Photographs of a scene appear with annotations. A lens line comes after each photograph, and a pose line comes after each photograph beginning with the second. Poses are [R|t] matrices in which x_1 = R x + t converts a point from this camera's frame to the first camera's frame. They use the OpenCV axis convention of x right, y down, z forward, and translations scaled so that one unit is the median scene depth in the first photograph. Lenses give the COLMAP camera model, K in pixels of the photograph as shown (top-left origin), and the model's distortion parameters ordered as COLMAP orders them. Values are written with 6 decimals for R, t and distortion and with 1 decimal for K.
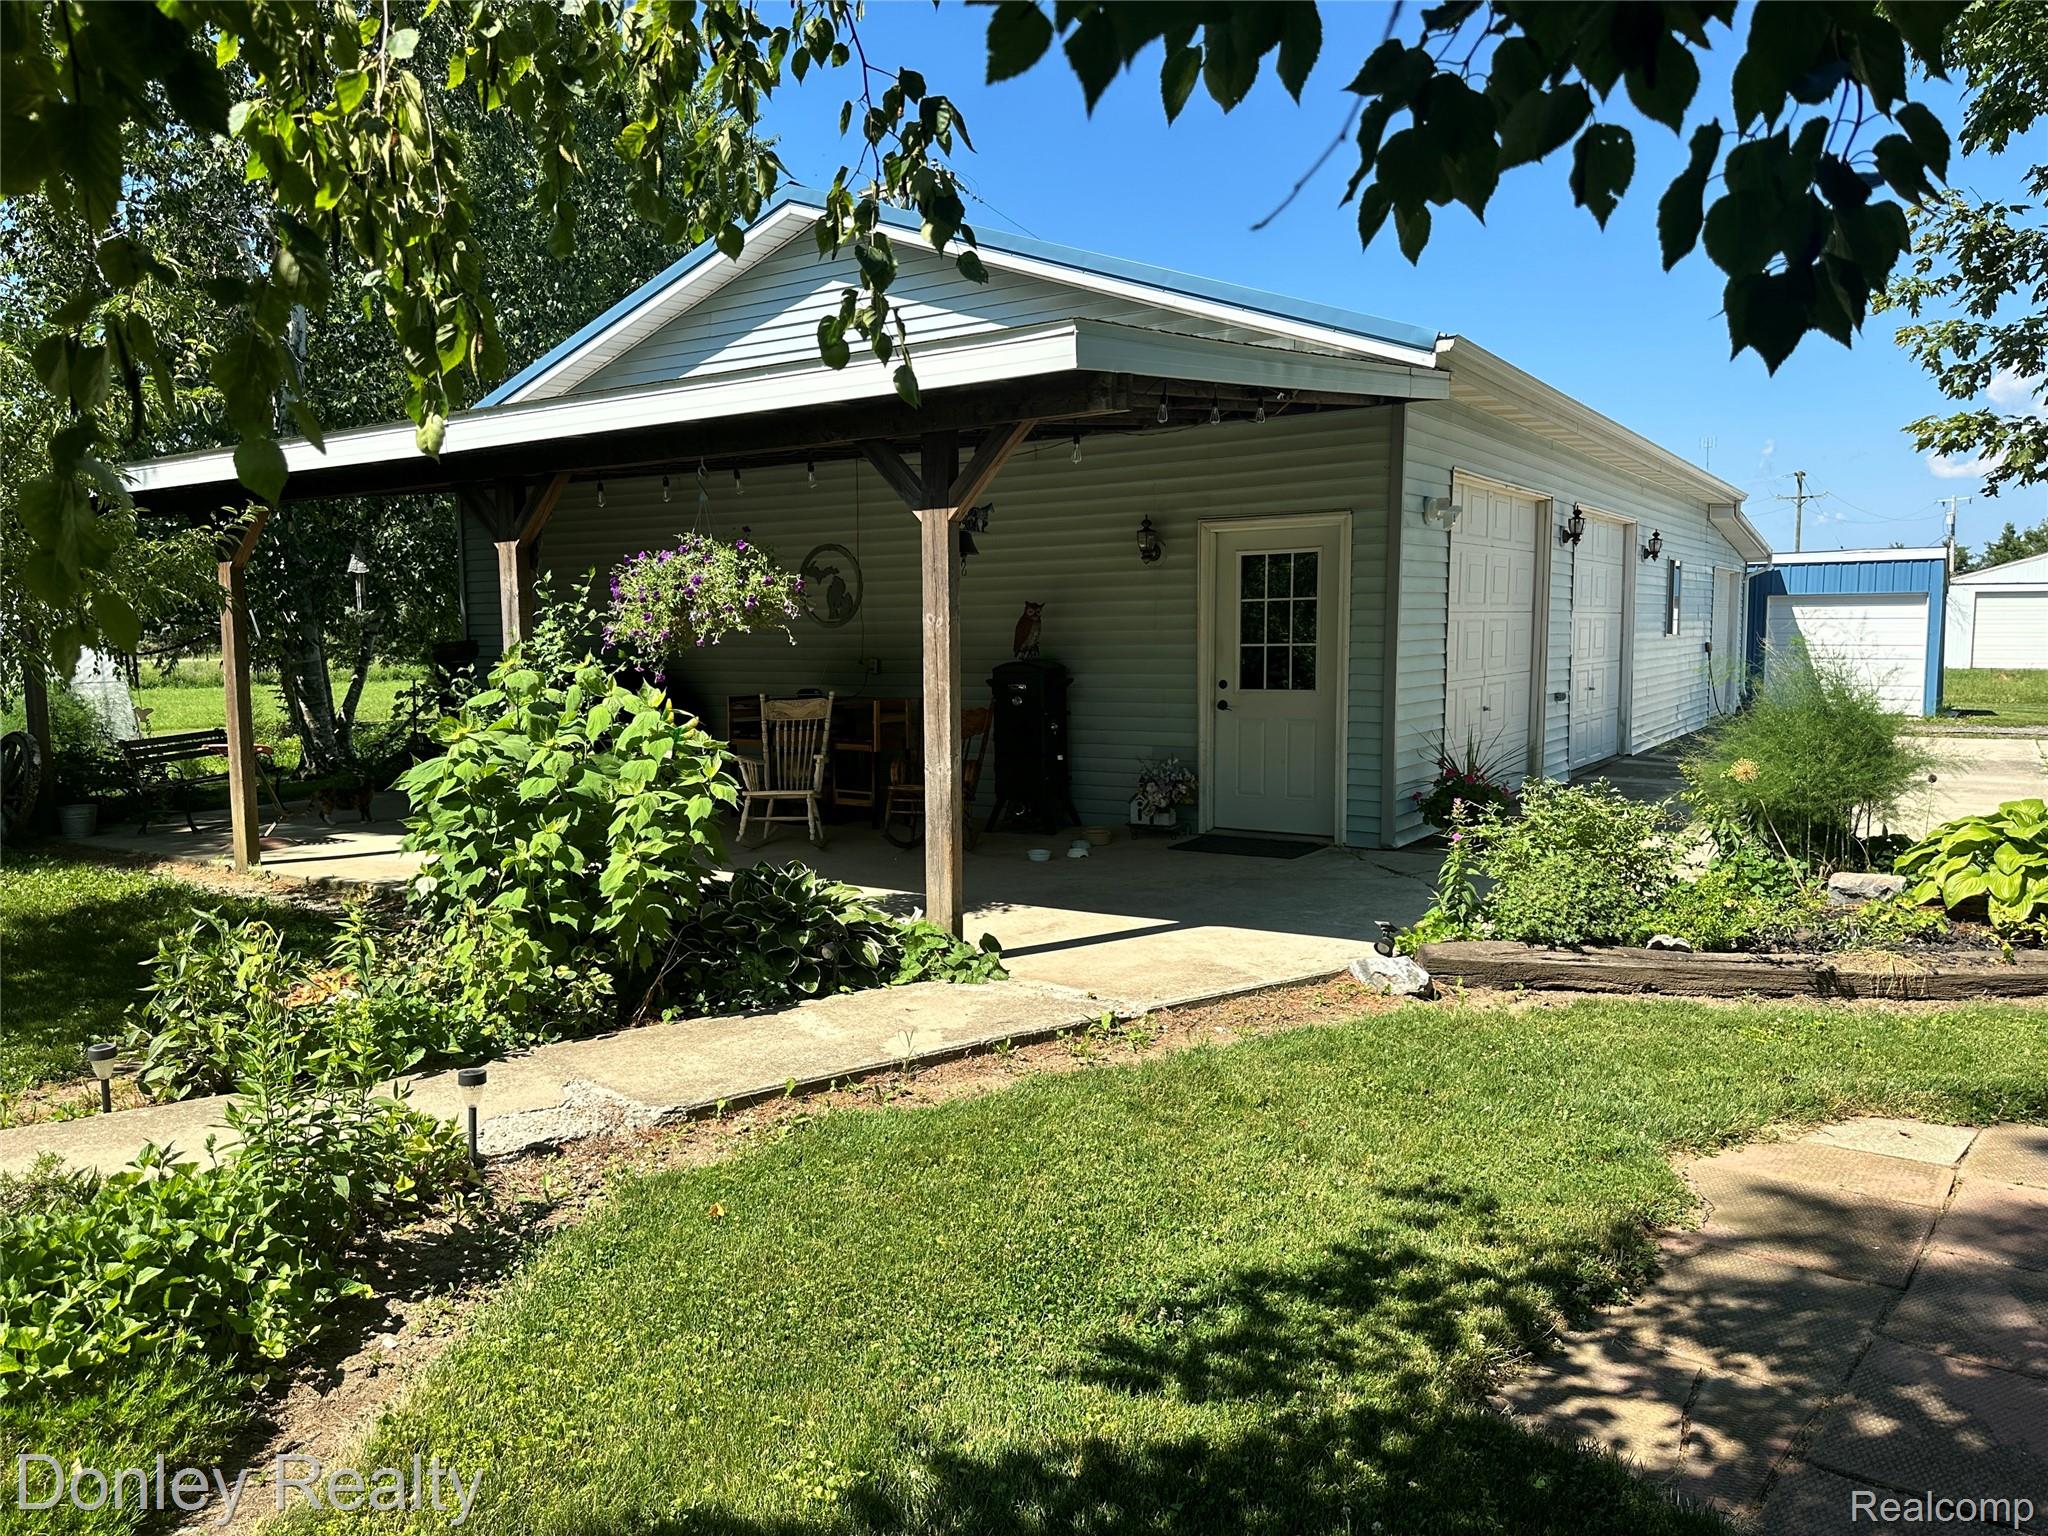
lens RADIAL K [[1431.7, 0, 1018.8], [0, 1431.7, 762.7], [0, 0, 1]] dist [0.091034, -0.108087]
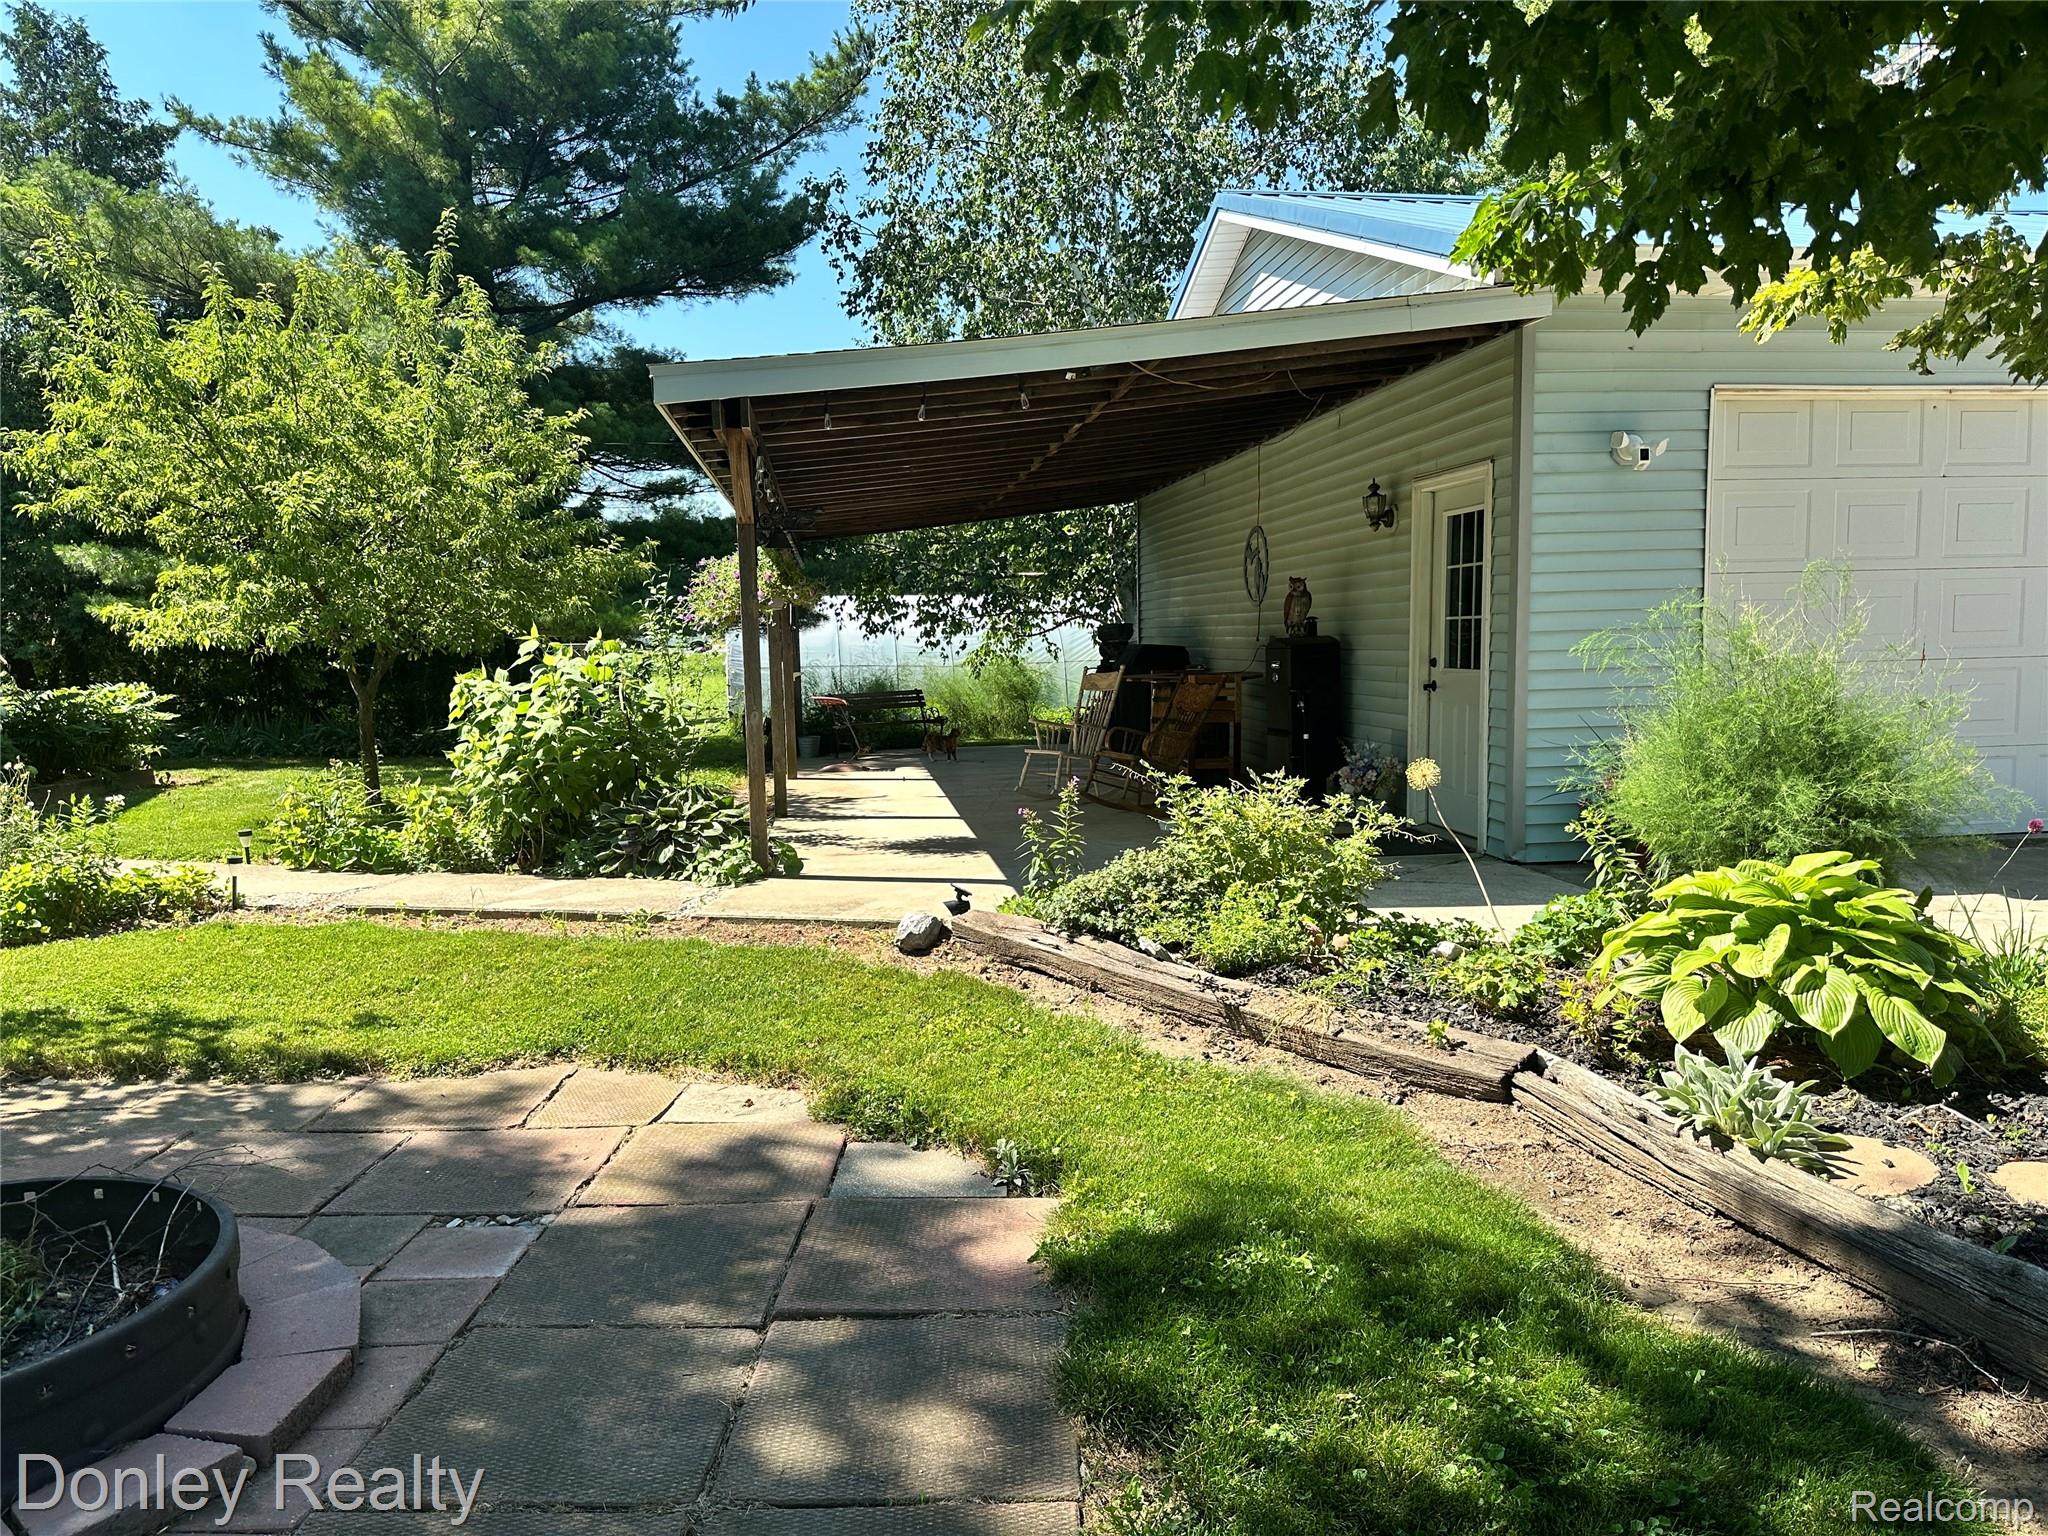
lens RADIAL K [[1431.7, 0, 1014.8], [0, 1431.7, 774.2], [0, 0, 1]] dist [0.091034, -0.108087]
pose [[0.654792, 0.073782, -0.752199, 1.091654], [-0.053720, 0.997250, 0.051055, -0.027392], [0.753897, 0.006978, 0.656955, 0.350385]]
